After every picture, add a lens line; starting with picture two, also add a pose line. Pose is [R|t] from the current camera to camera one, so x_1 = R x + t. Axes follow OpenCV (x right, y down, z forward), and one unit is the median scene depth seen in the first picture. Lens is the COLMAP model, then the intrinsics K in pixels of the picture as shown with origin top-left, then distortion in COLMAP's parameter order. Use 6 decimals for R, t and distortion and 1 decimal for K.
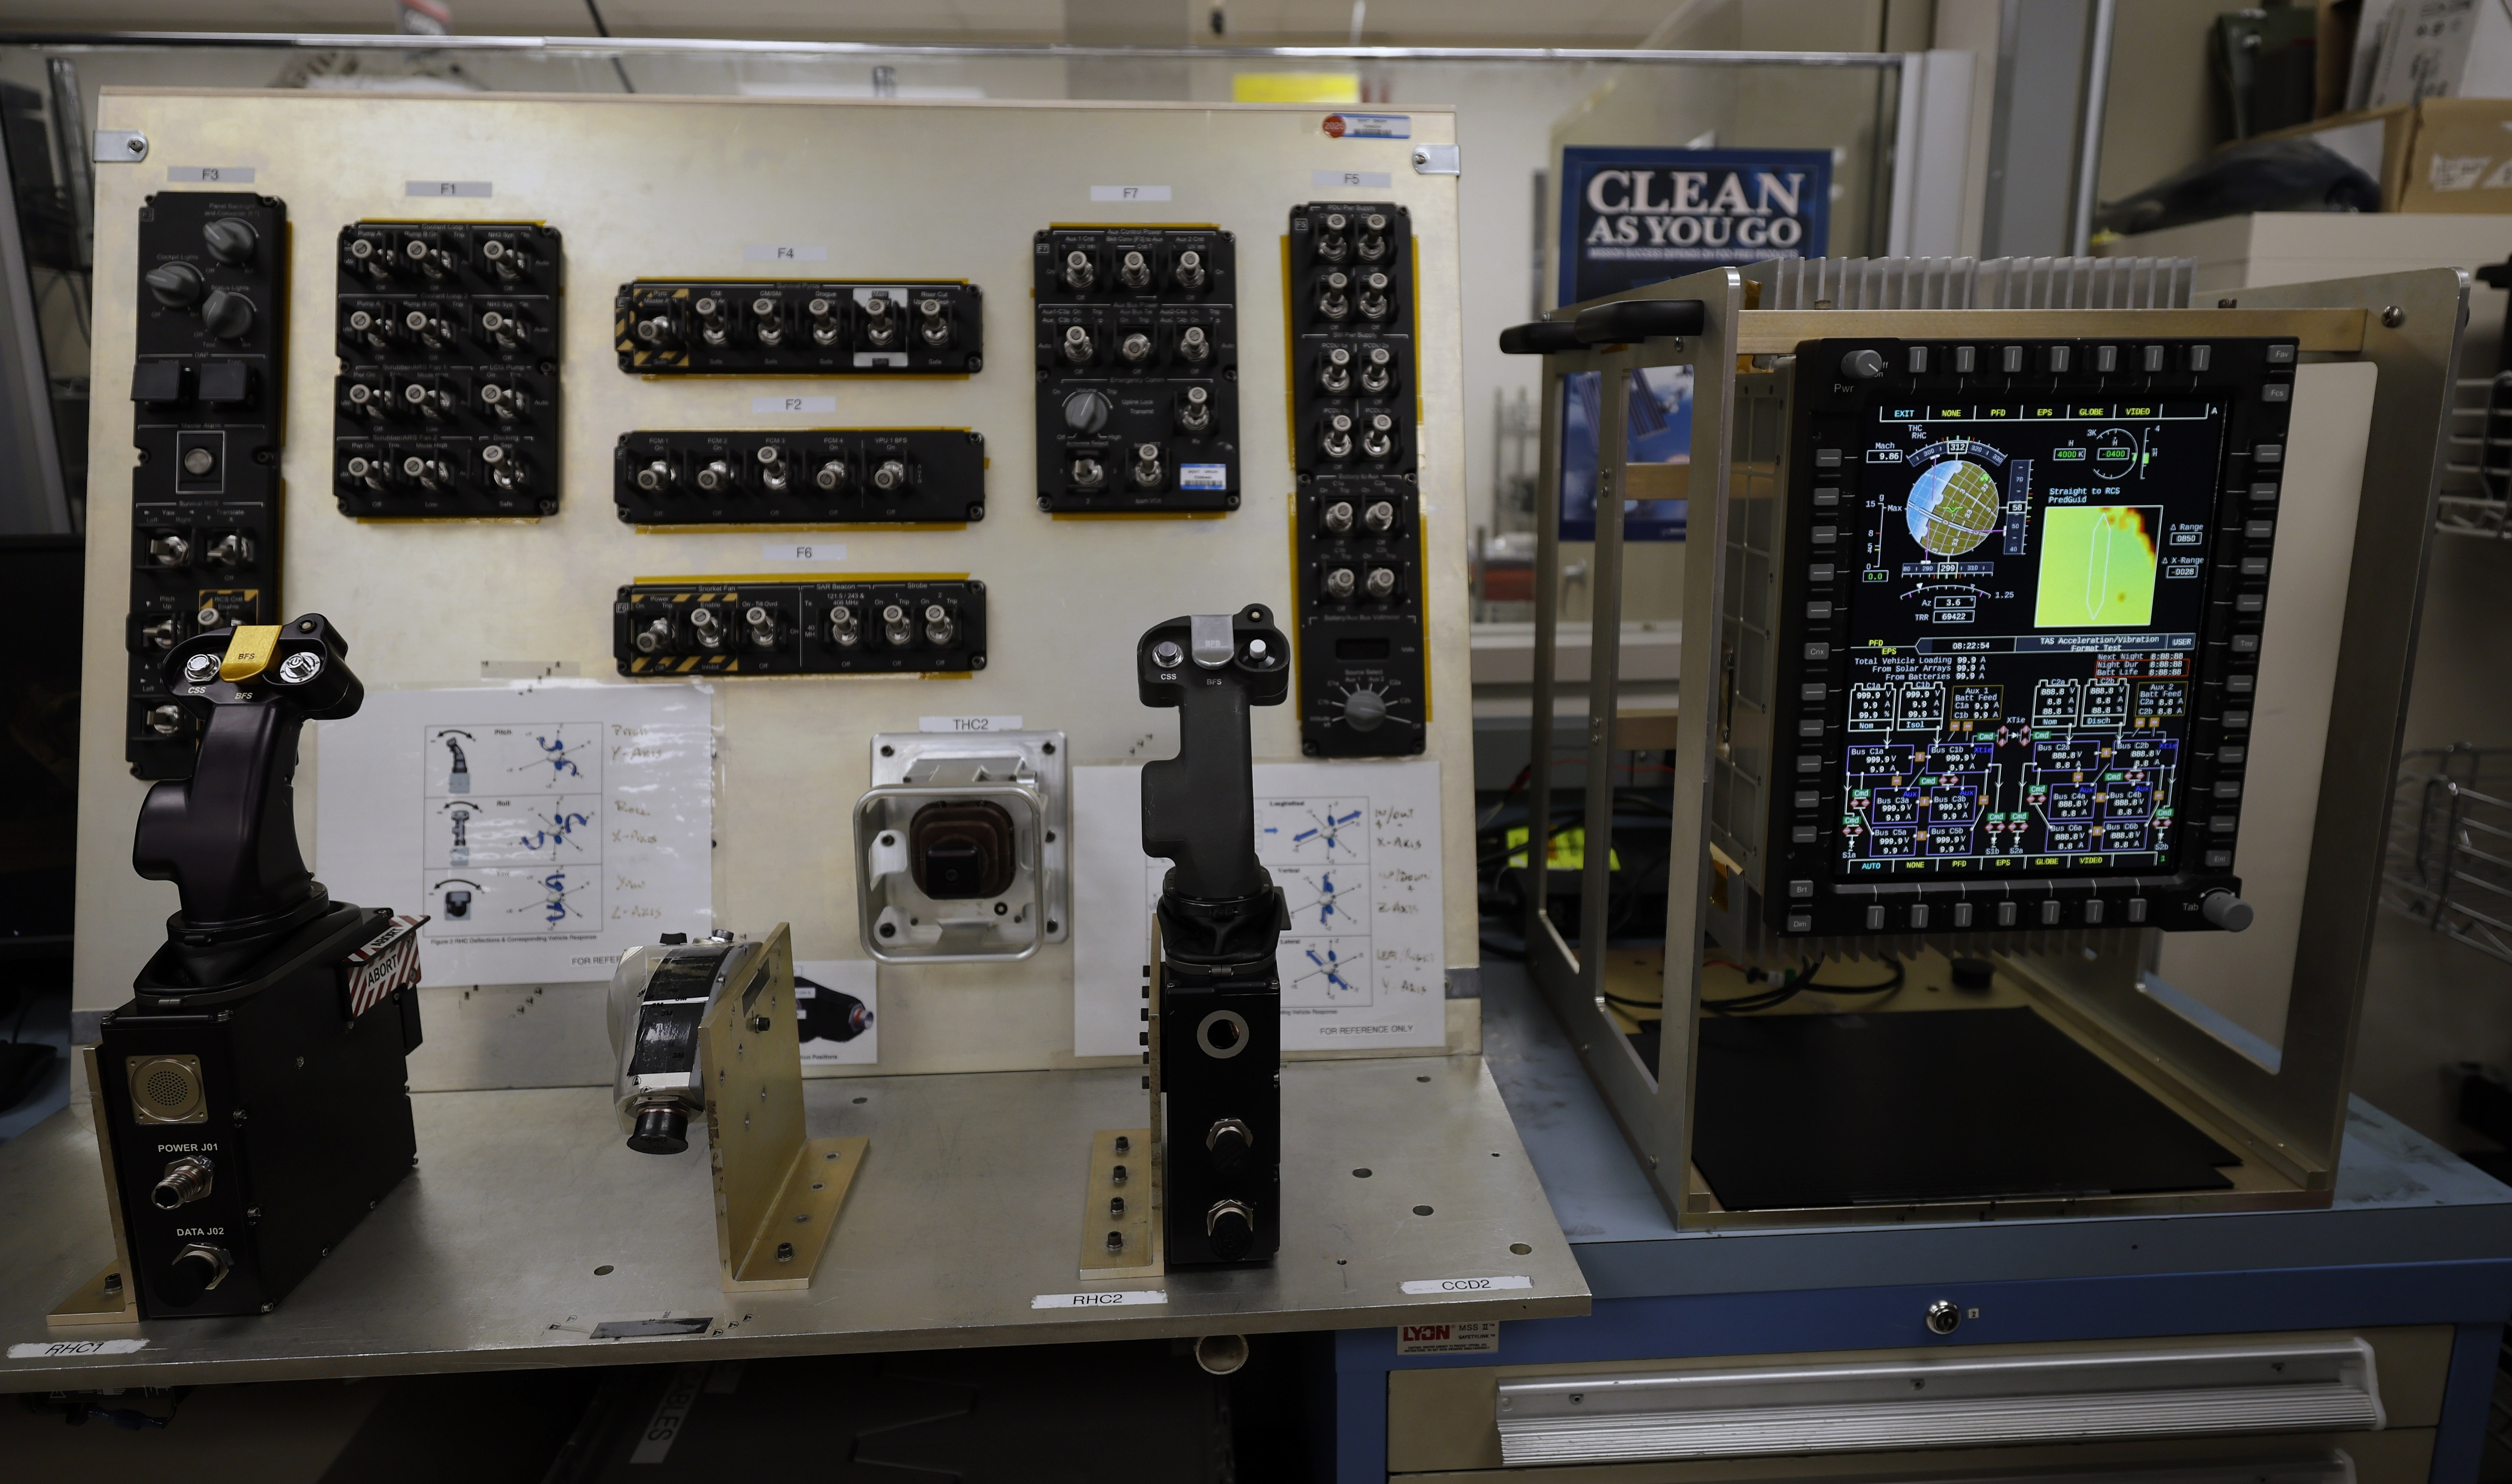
lens RADIAL K [[1546.7, 0, 1256.0], [0, 1546.7, 742.0], [0, 0, 1]] dist [0.002580, 0.000228]
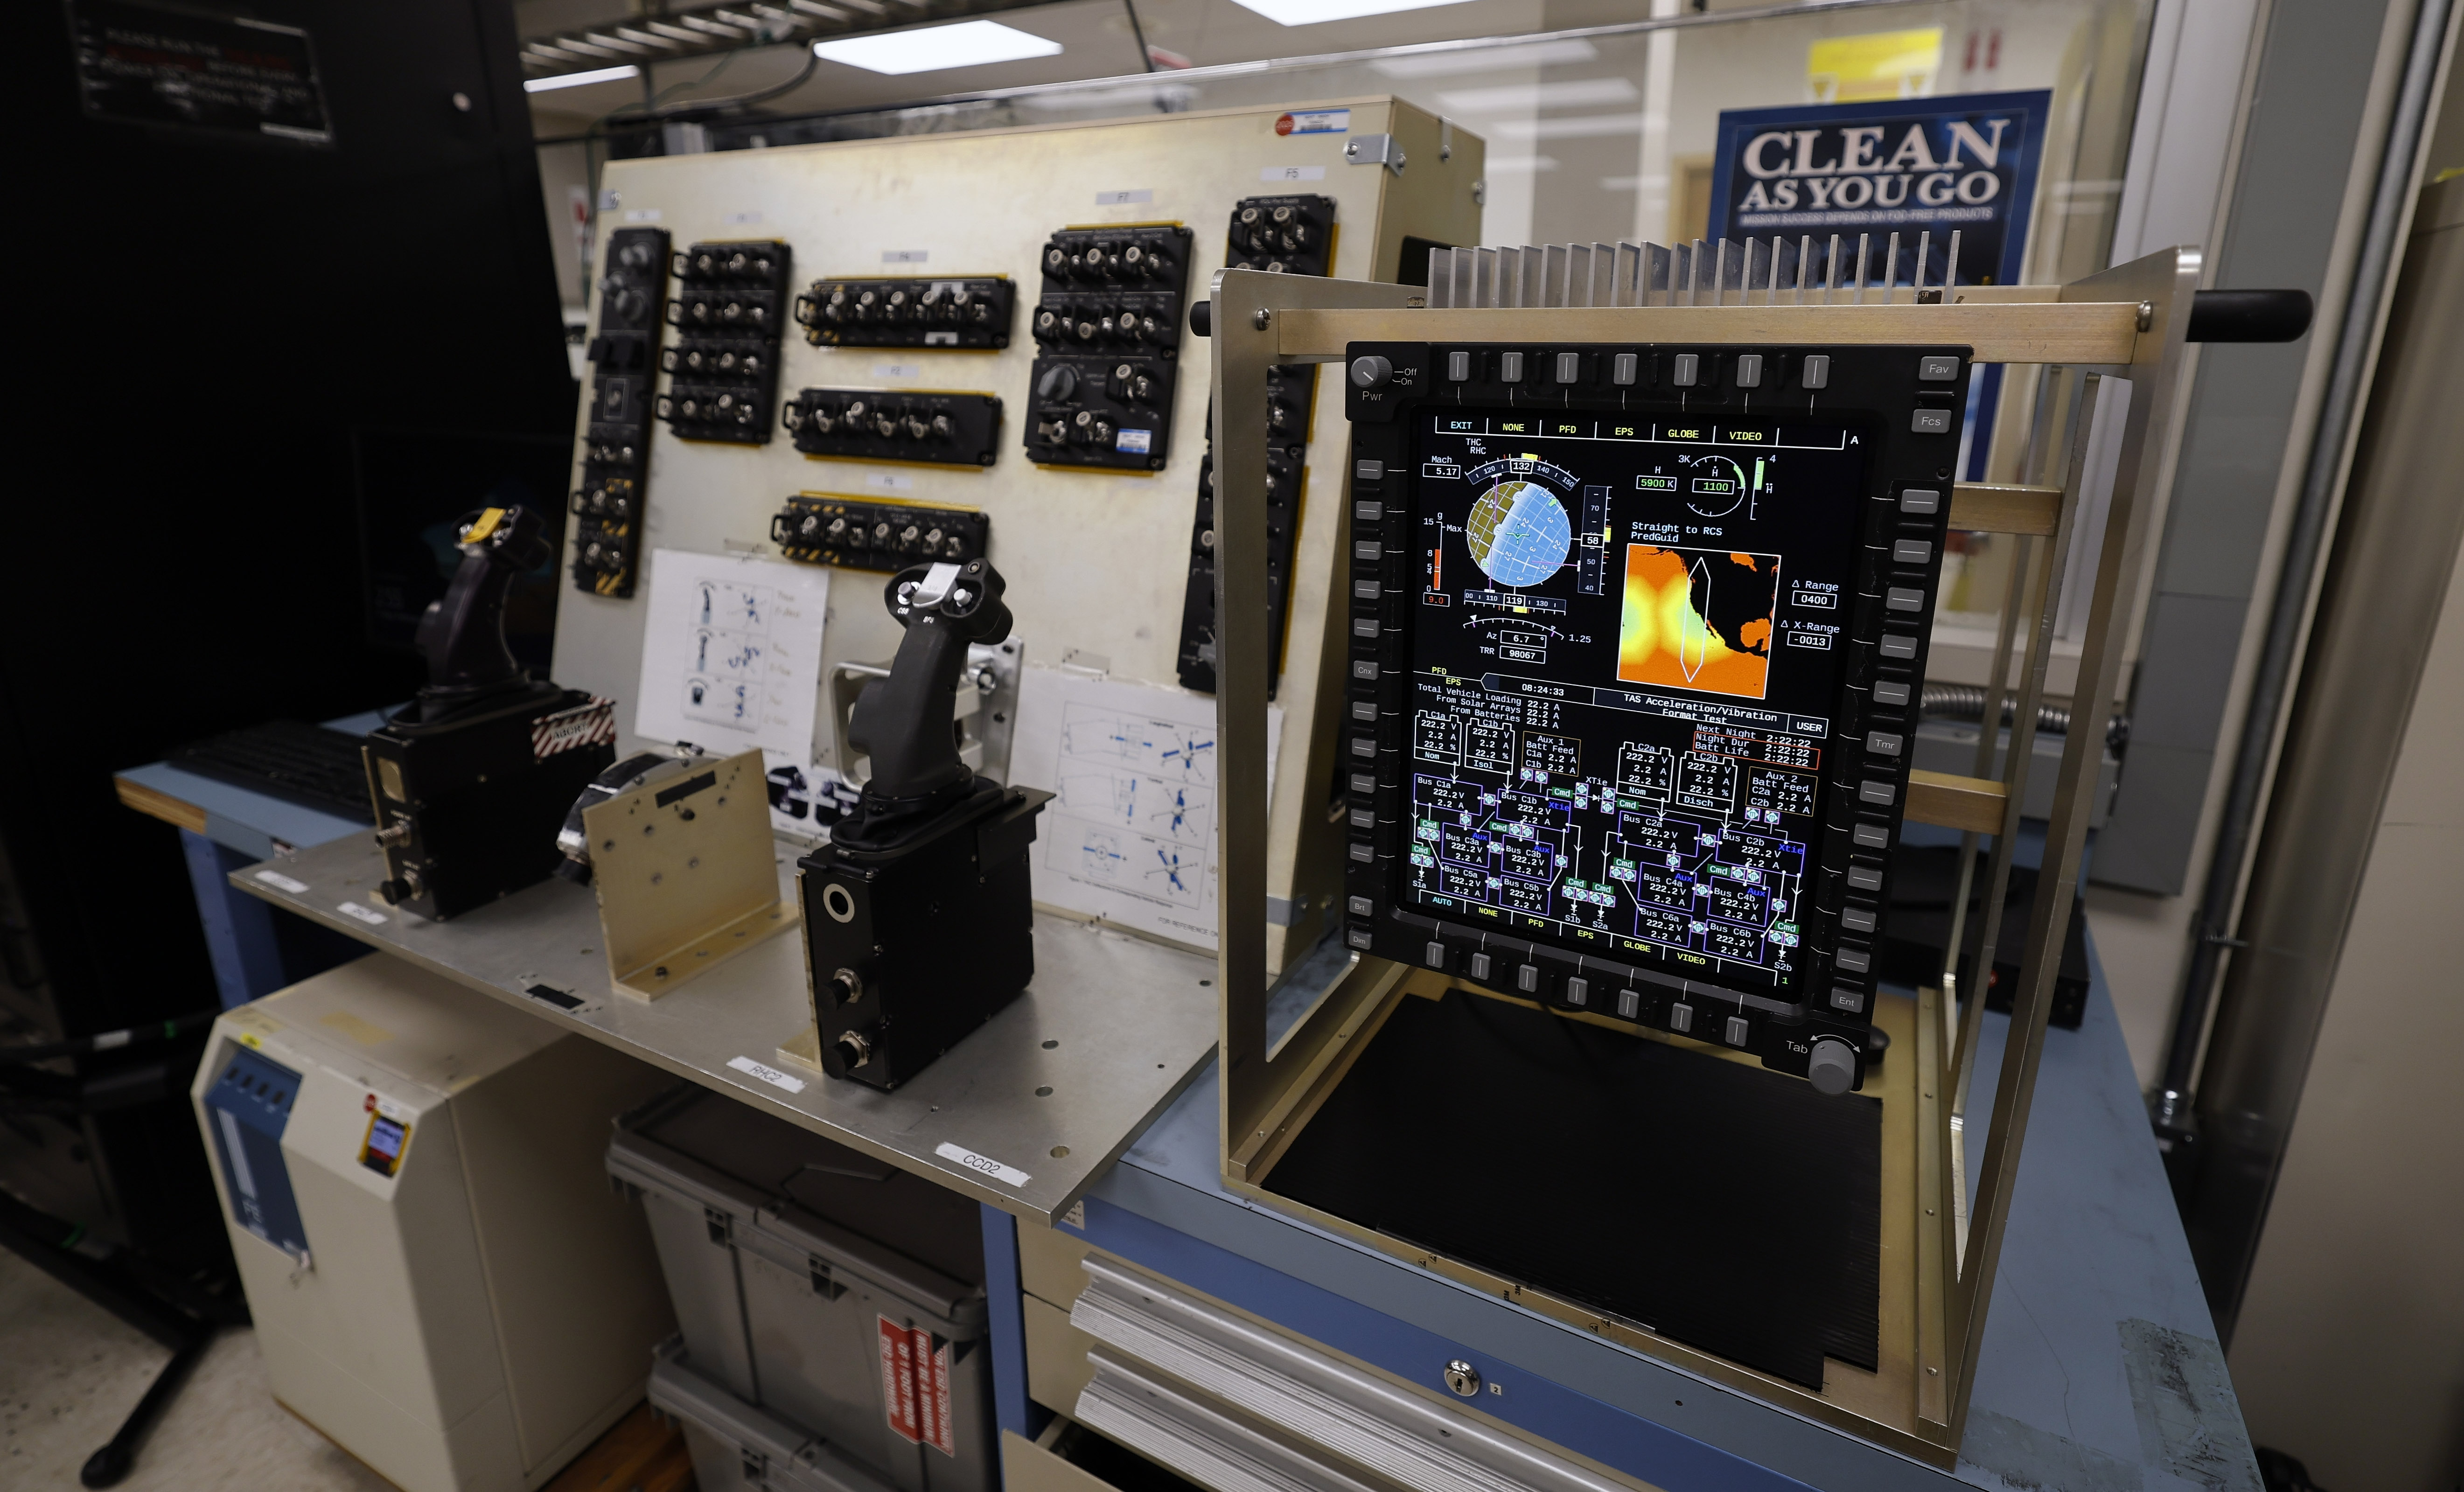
lens RADIAL K [[1187.6, 0, 1235.2], [0, 1187.6, 677.9], [0, 0, 1]] dist [0.001179, 0.000406]
pose [[0.848252, 0.154196, -0.506647, 0.644351], [-0.120898, 0.987794, 0.098218, -0.112575], [0.515608, -0.022061, 0.856541, 0.317837]]
